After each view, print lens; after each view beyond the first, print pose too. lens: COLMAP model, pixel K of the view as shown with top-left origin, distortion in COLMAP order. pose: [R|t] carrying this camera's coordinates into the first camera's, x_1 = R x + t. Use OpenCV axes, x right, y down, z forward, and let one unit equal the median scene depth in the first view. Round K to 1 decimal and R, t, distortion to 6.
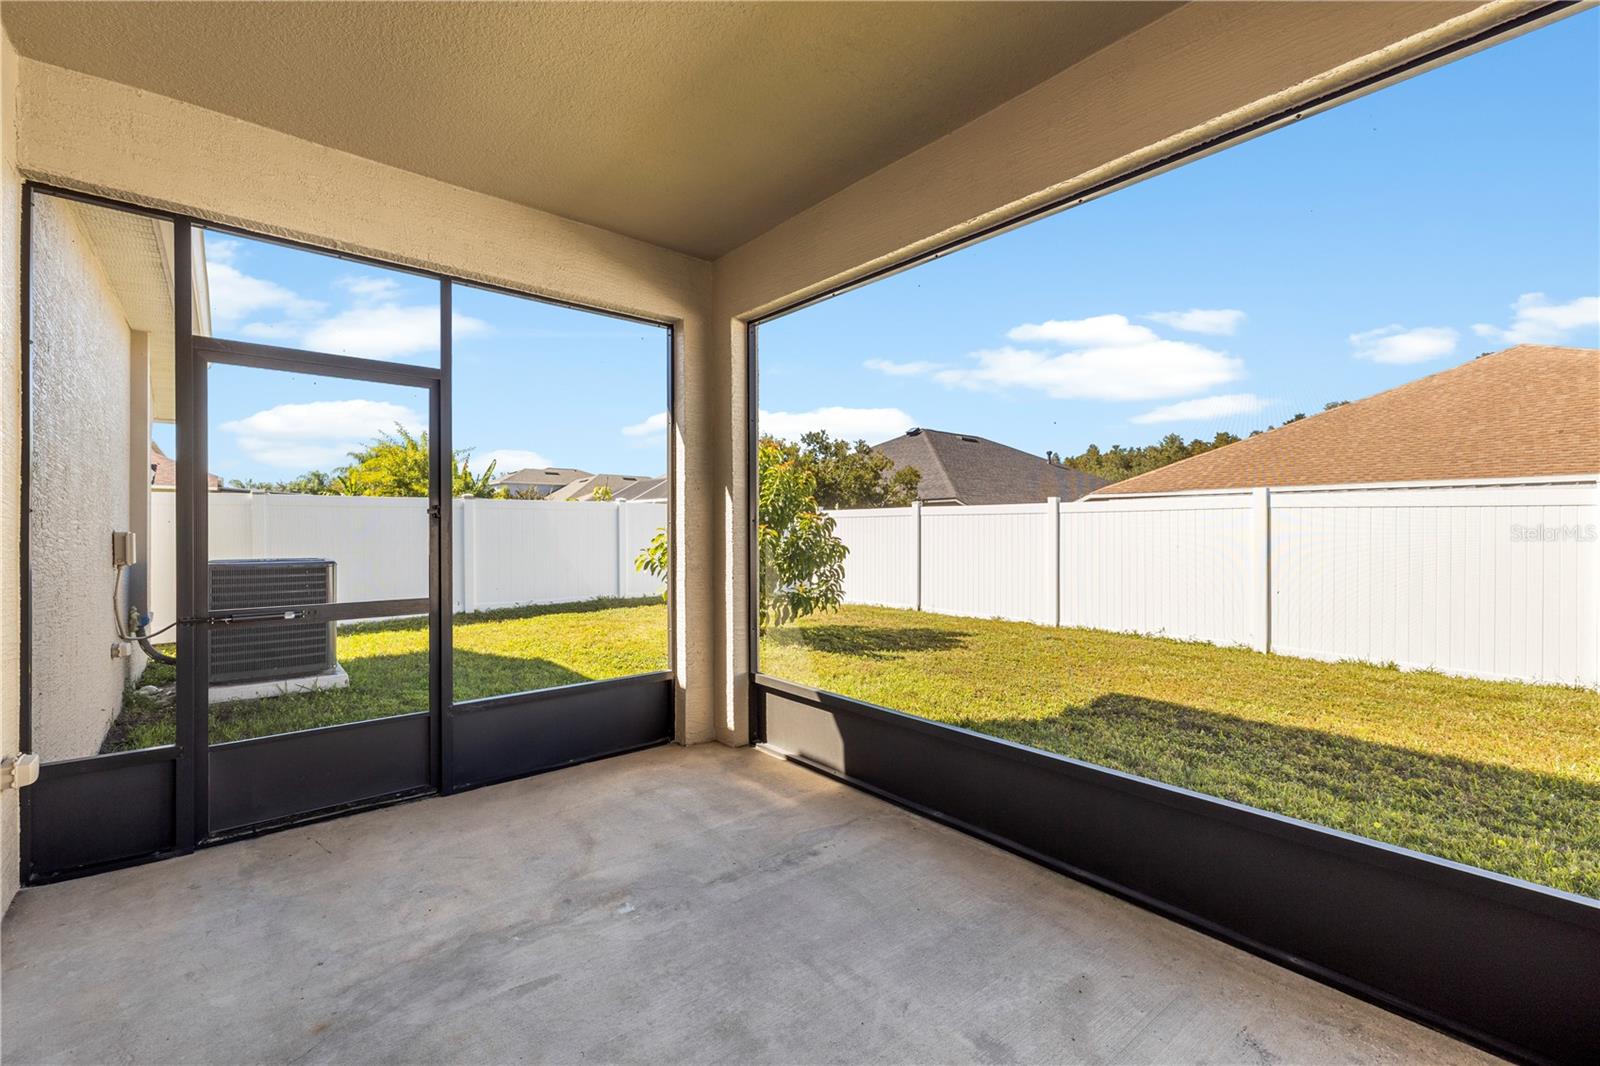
lens RADIAL K [[676.4, 0, 797.0], [0, 676.4, 529.8], [0, 0, 1]] dist [-0.002296, -0.000047]
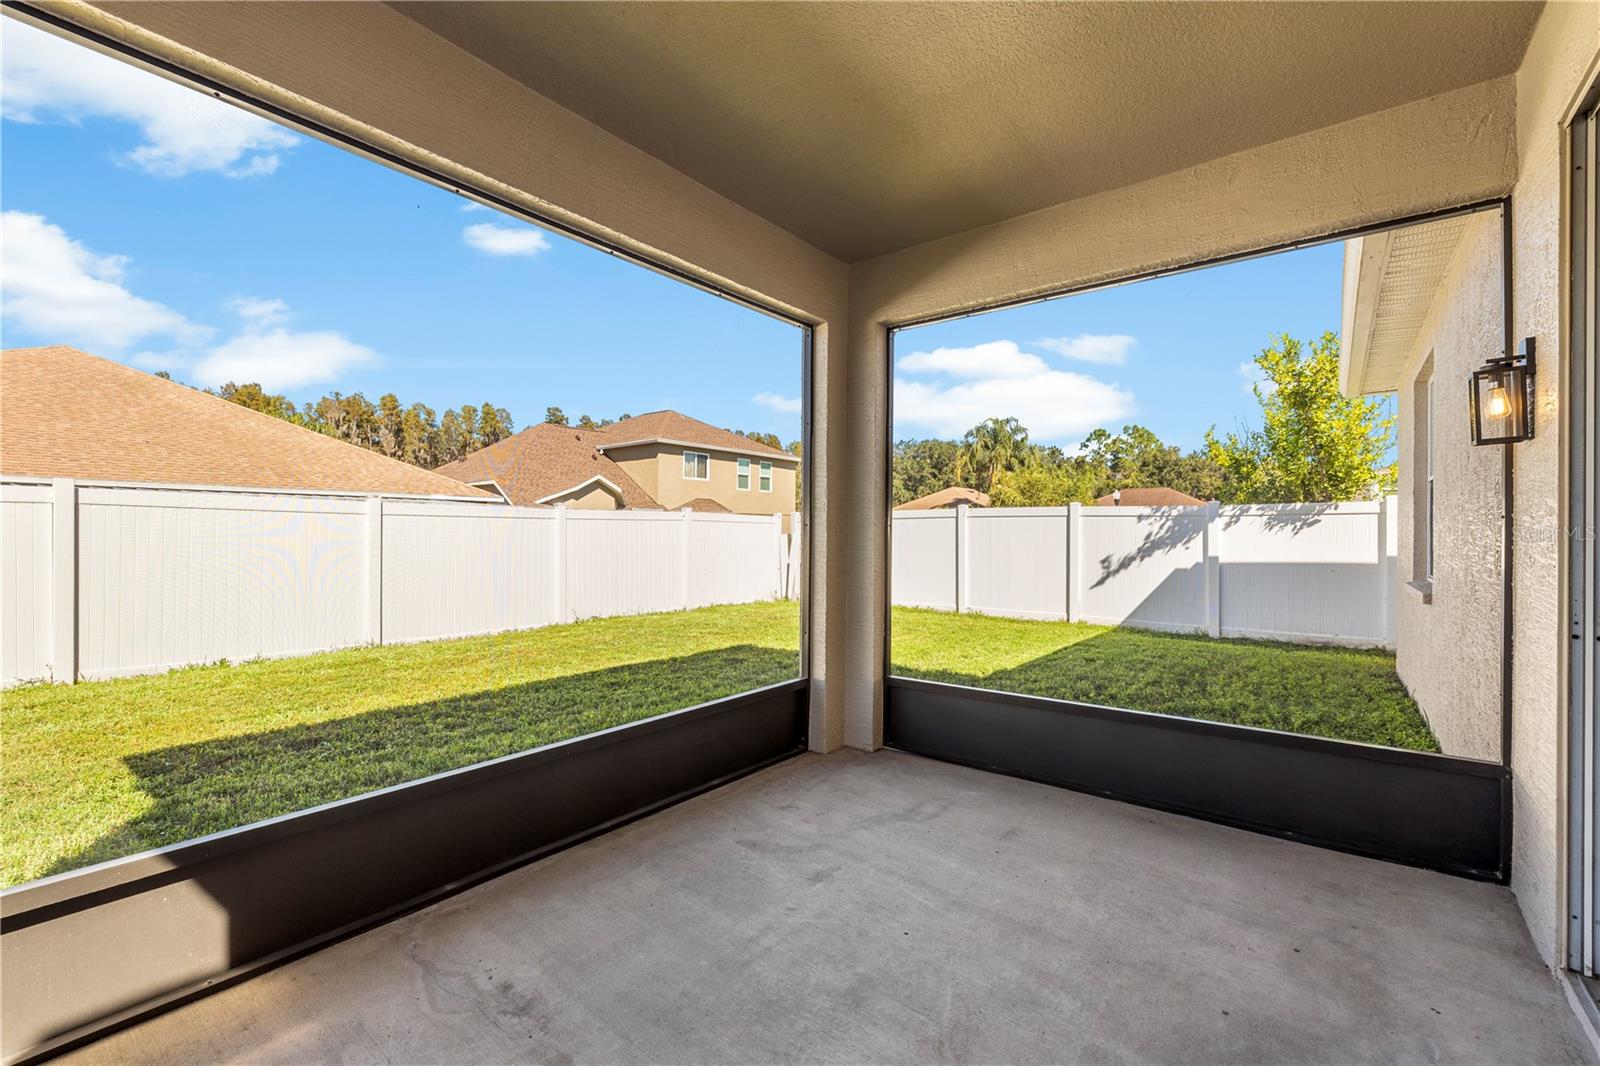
lens RADIAL K [[675.1, 0, 800.0], [0, 675.1, 533.0], [0, 0, 1]] dist [-0.012788, -0.000111]
pose [[-0.202853, -0.003518, 0.979203, -0.701672], [0.000033, 0.999994, 0.003600, -0.001066], [-0.979209, 0.000763, -0.202852, 0.811926]]
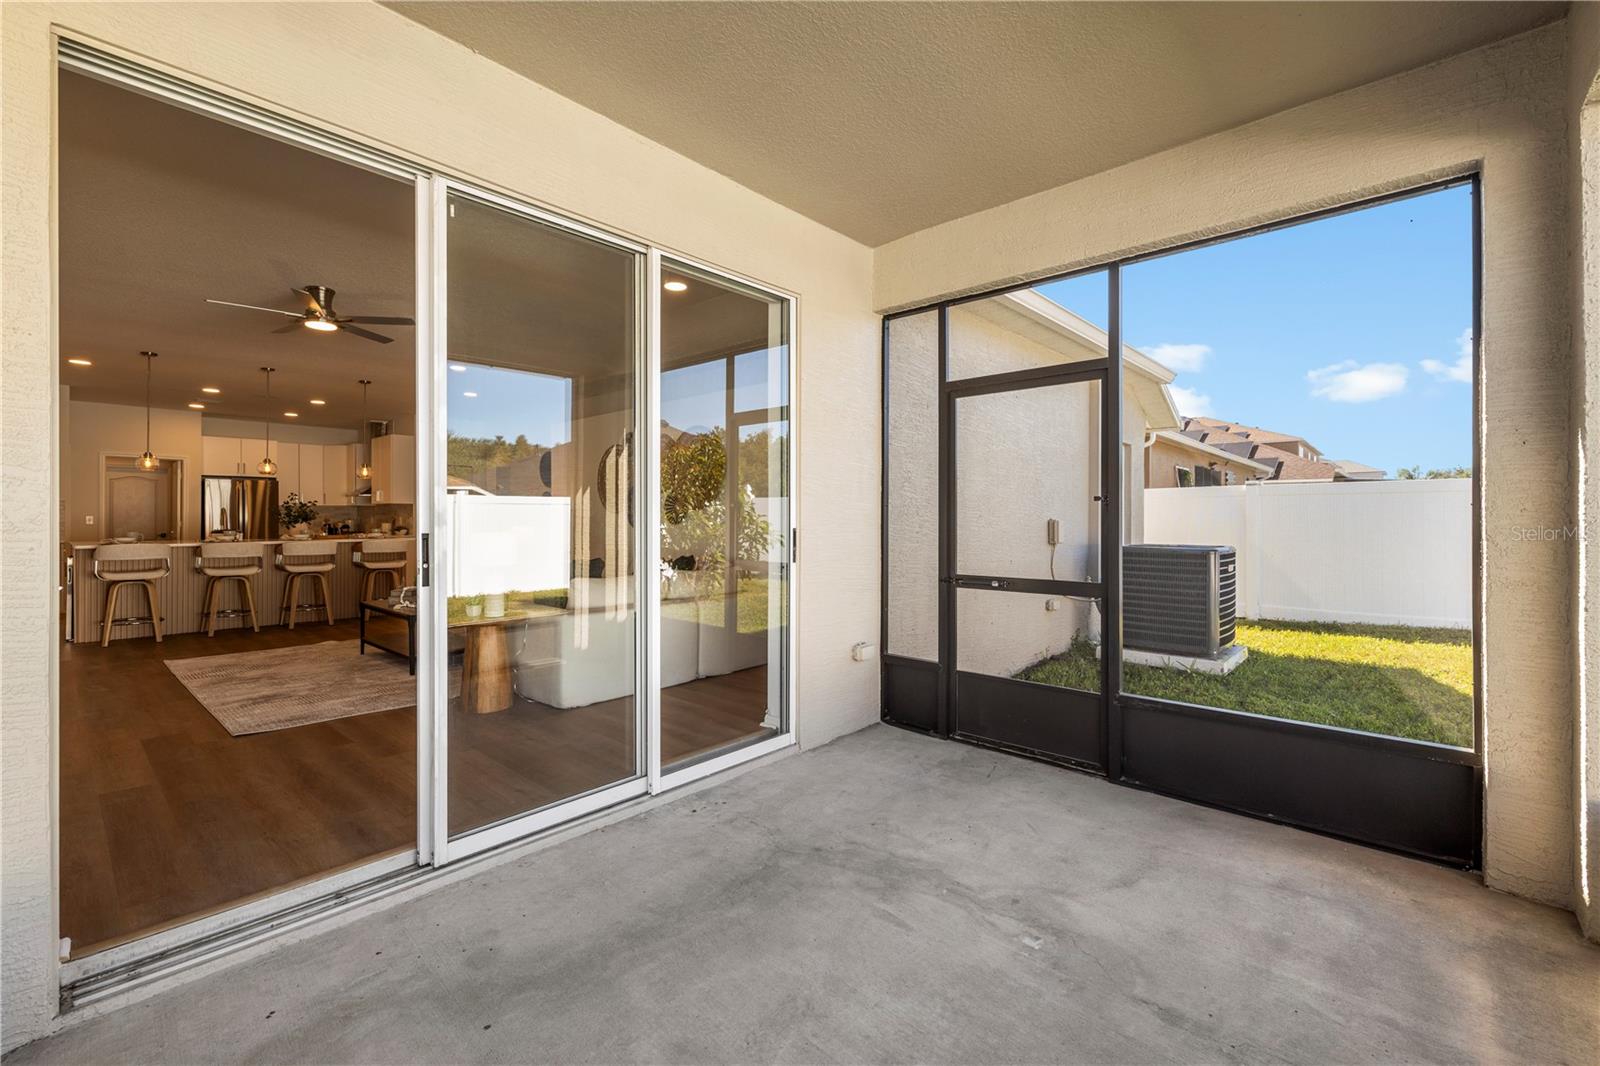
lens RADIAL K [[676.4, 0, 797.0], [0, 676.4, 529.8], [0, 0, 1]] dist [-0.002296, -0.000047]
pose [[0.125519, 0.016826, -0.991948, 0.479417], [-0.002988, 0.999858, 0.016582, 0.002837], [0.992087, 0.000883, 0.125552, 0.477909]]
